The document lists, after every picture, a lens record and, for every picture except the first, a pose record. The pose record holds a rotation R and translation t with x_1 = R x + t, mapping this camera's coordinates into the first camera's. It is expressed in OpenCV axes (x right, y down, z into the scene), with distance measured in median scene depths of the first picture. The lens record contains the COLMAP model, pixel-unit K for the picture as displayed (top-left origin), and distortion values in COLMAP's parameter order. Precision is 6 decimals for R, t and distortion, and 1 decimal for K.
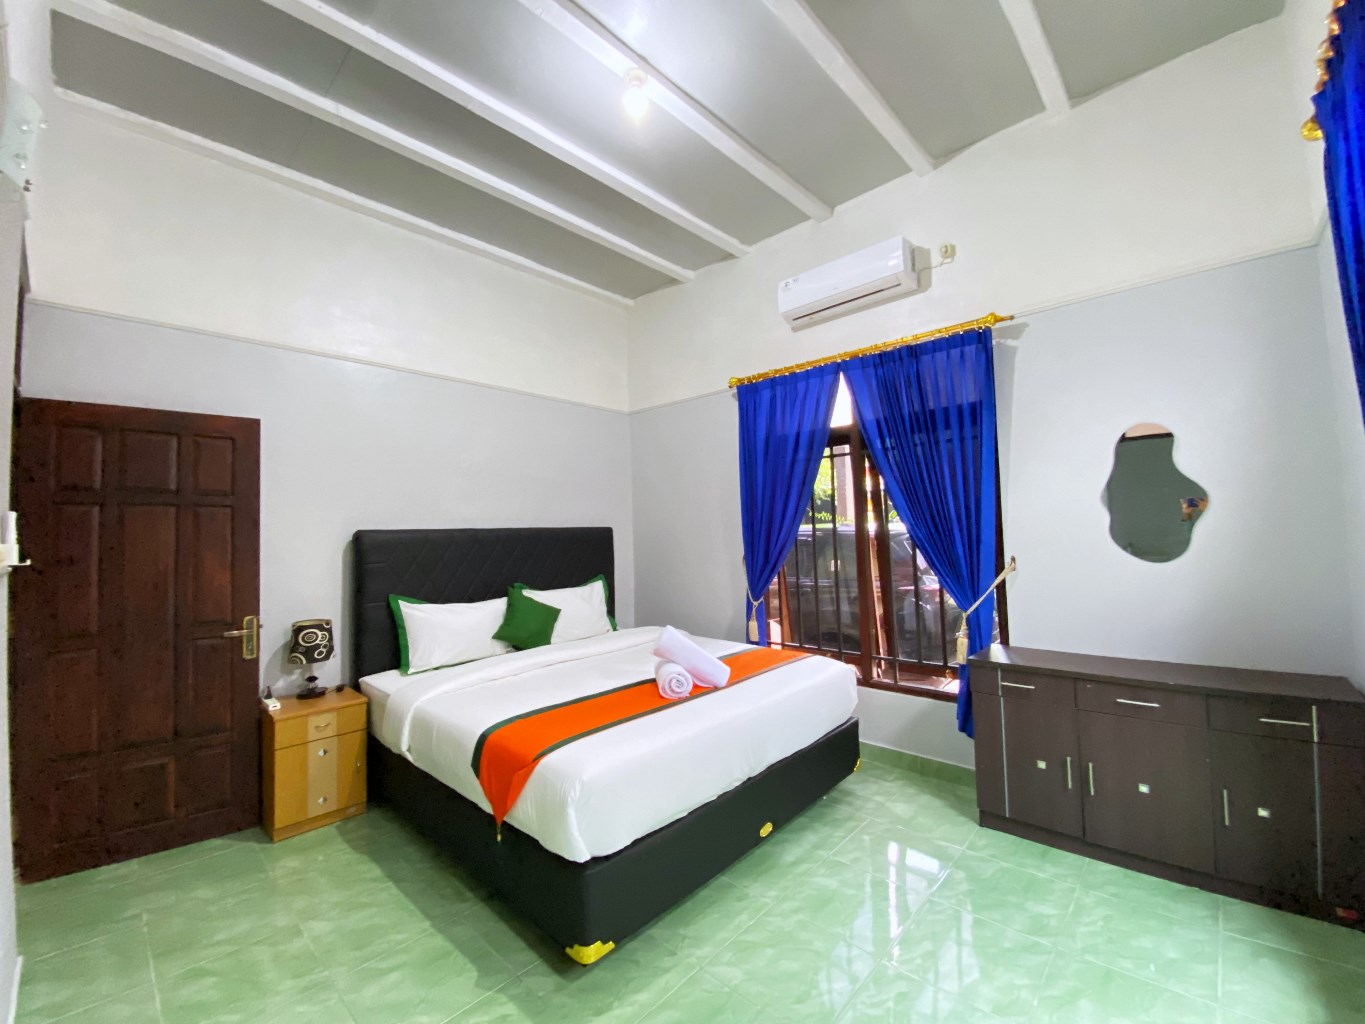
lens RADIAL K [[554.8, 0, 679.2], [0, 554.8, 511.4], [0, 0, 1]] dist [0.017223, -0.020453]
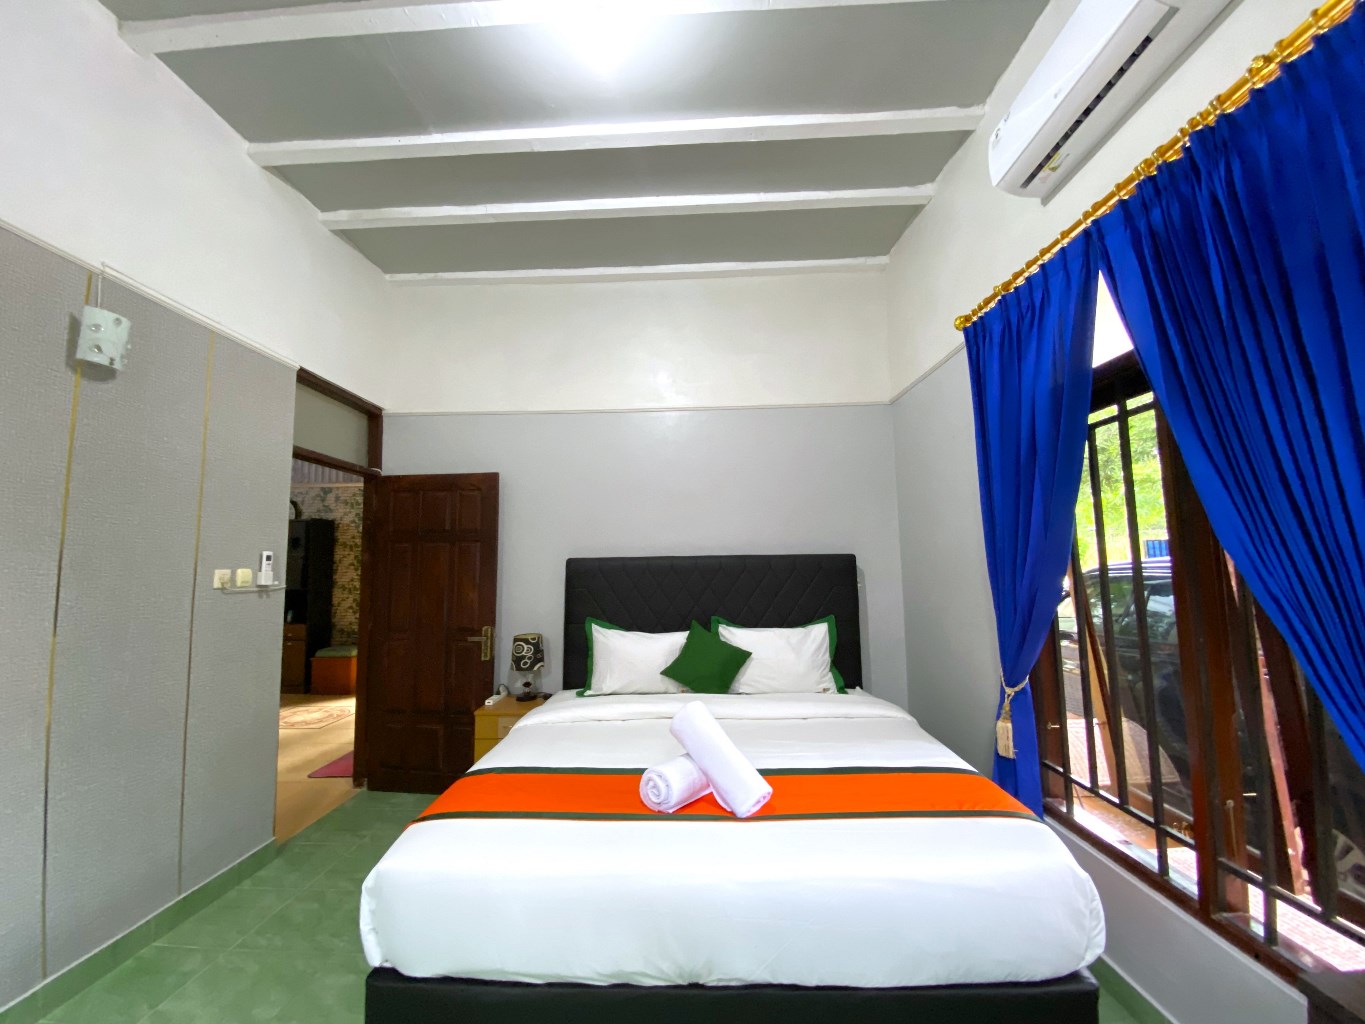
lens RADIAL K [[554.8, 0, 679.2], [0, 554.8, 511.4], [0, 0, 1]] dist [0.017223, -0.020453]
pose [[0.658458, -0.051895, -0.750826, 0.423724], [0.029904, 0.998636, -0.042798, -0.006714], [0.752023, 0.005728, 0.659112, 0.417630]]
